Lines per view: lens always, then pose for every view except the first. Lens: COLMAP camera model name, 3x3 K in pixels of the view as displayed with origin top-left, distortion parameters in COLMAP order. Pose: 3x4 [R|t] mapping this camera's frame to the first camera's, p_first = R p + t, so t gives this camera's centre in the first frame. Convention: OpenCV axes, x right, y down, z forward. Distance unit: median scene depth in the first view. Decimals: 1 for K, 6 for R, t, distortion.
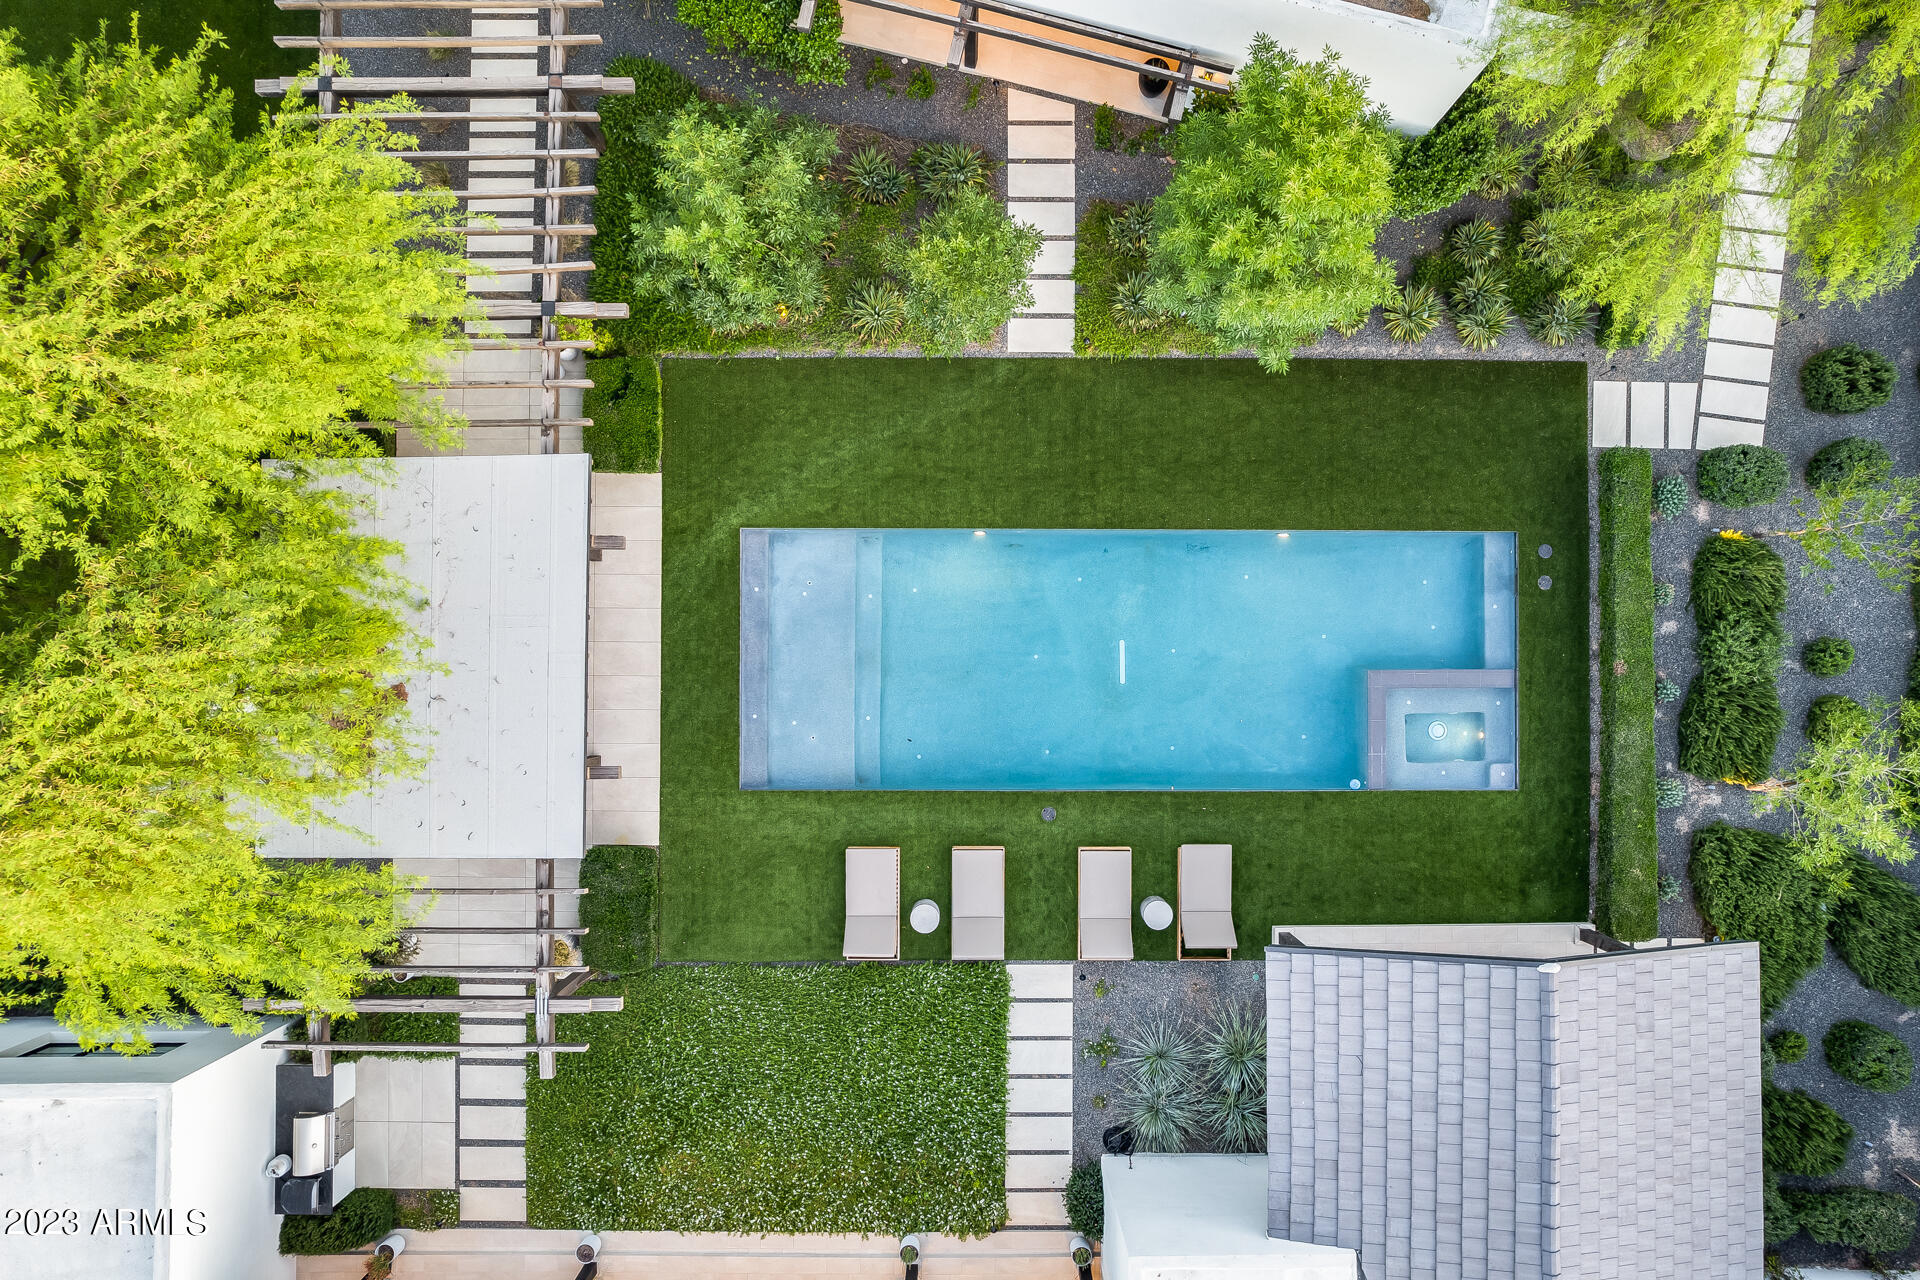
lens RADIAL K [[1251.3, 0, 971.6], [0, 1251.3, 650.2], [0, 0, 1]] dist [-0.079940, 0.072659]
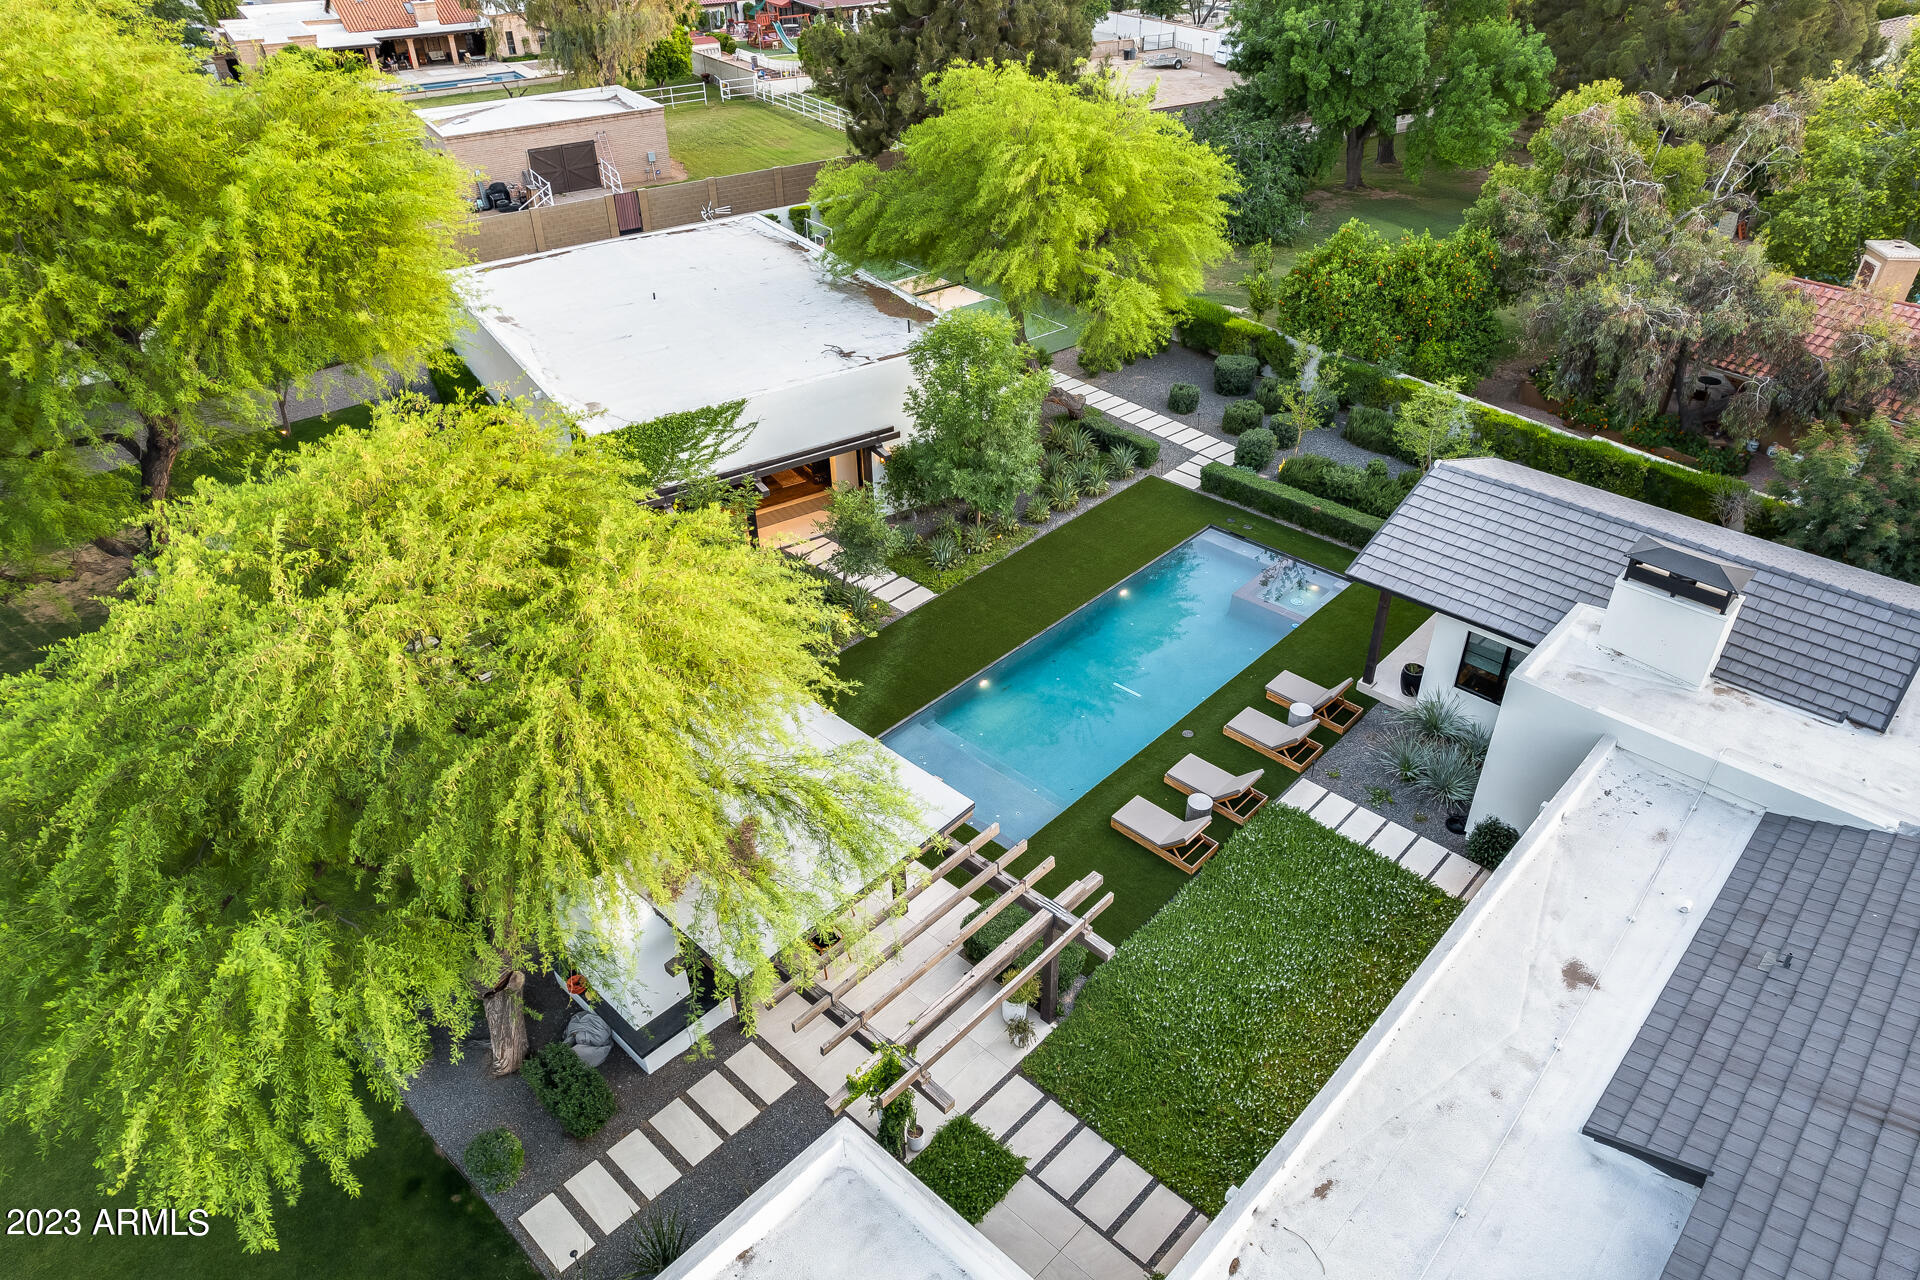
lens RADIAL K [[1251.3, 0, 971.6], [0, 1251.3, 650.2], [0, 0, 1]] dist [-0.079940, 0.072659]
pose [[0.678609, -0.427954, 0.596947, -0.804494], [0.734460, 0.386851, -0.557598, 0.642541], [0.007697, 0.816824, 0.576836, 0.201705]]
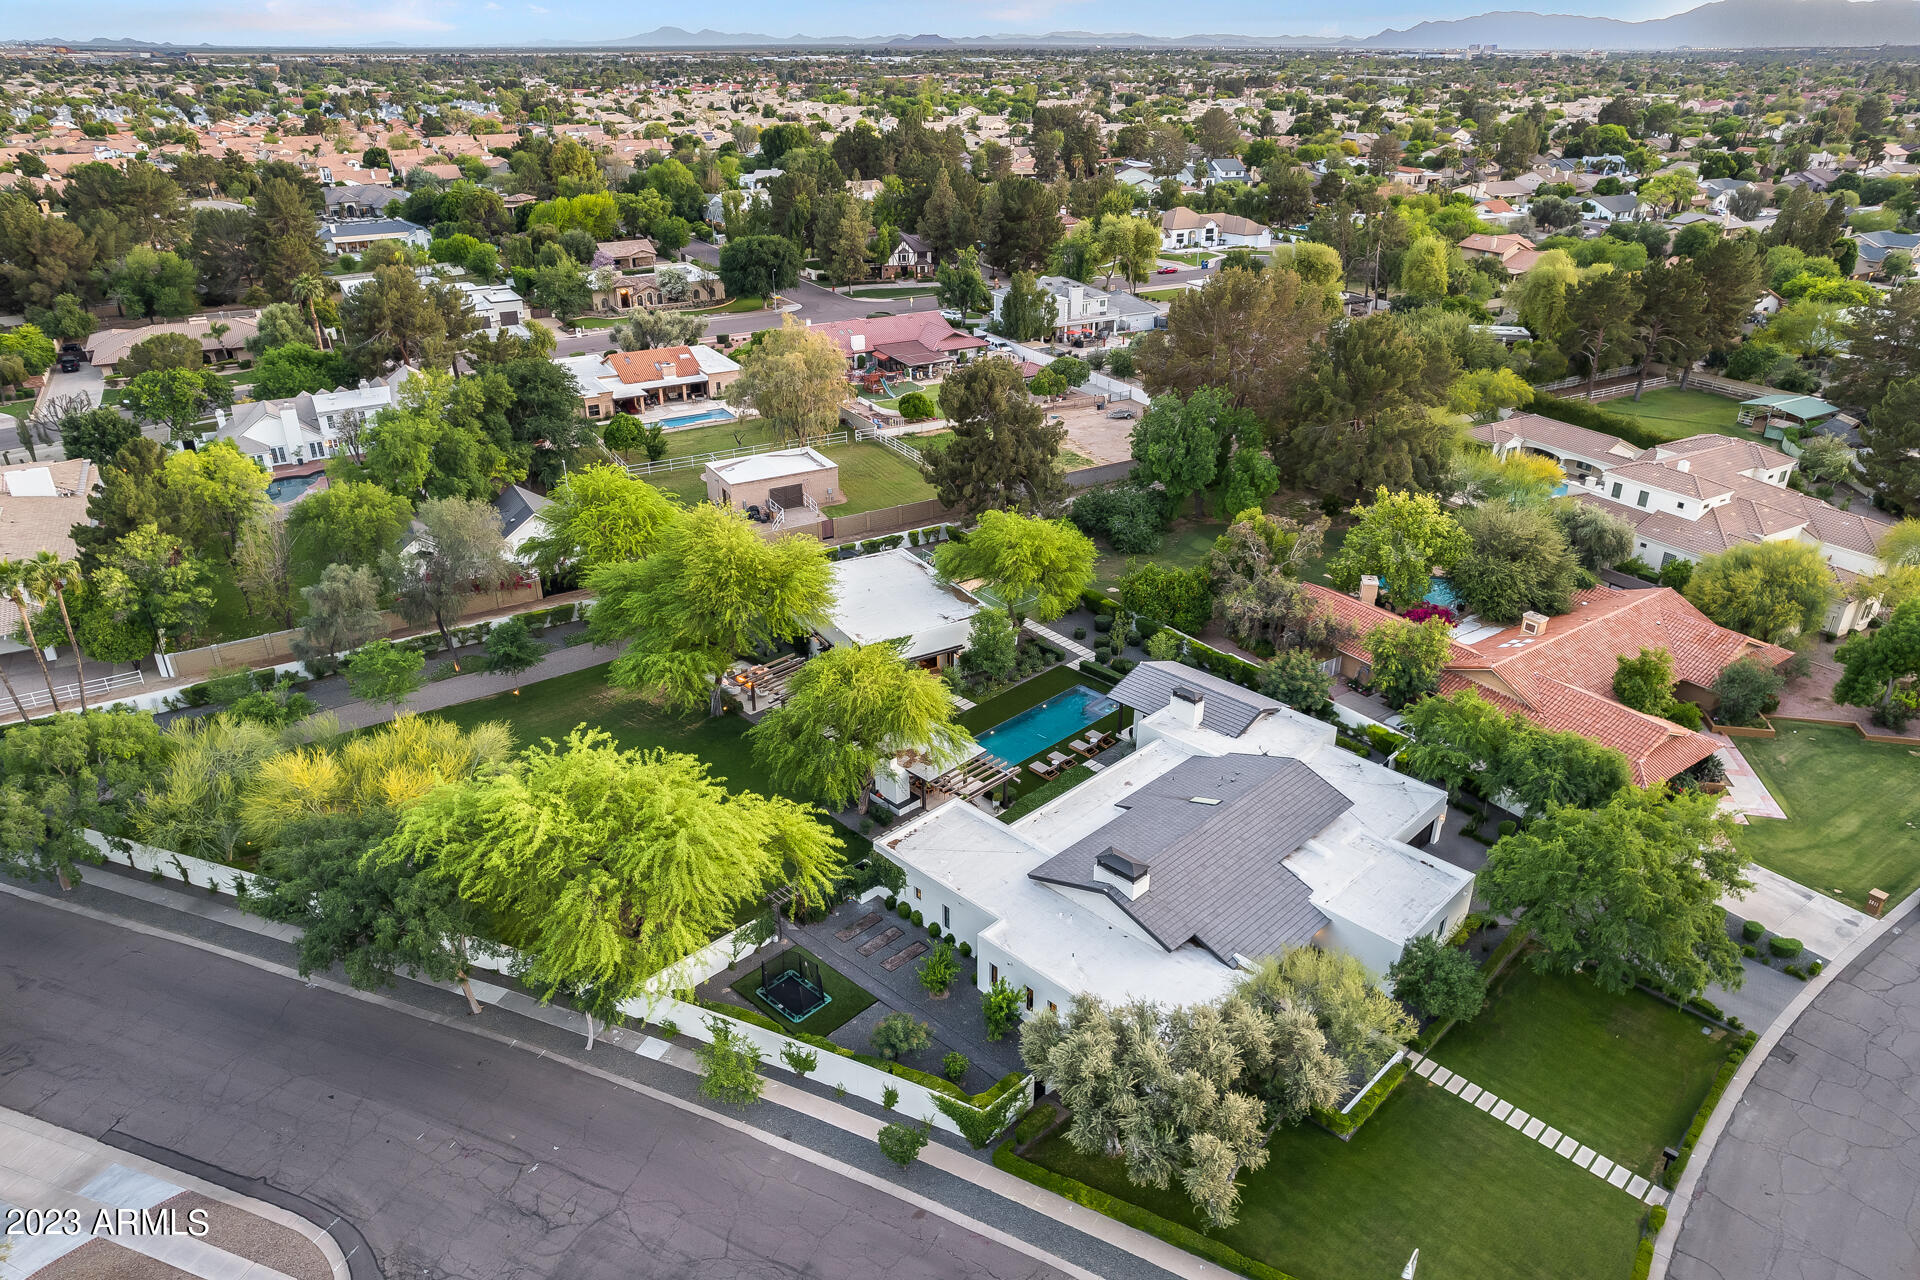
lens RADIAL K [[1293.7, 0, 967.8], [0, 1293.7, 638.9], [0, 0, 1]] dist [-0.082547, 0.085724]
pose [[0.707143, -0.311445, 0.634784, -2.592922], [0.707071, 0.311437, -0.634868, 2.391648], [0.000031, 0.897780, 0.440444, -1.081344]]
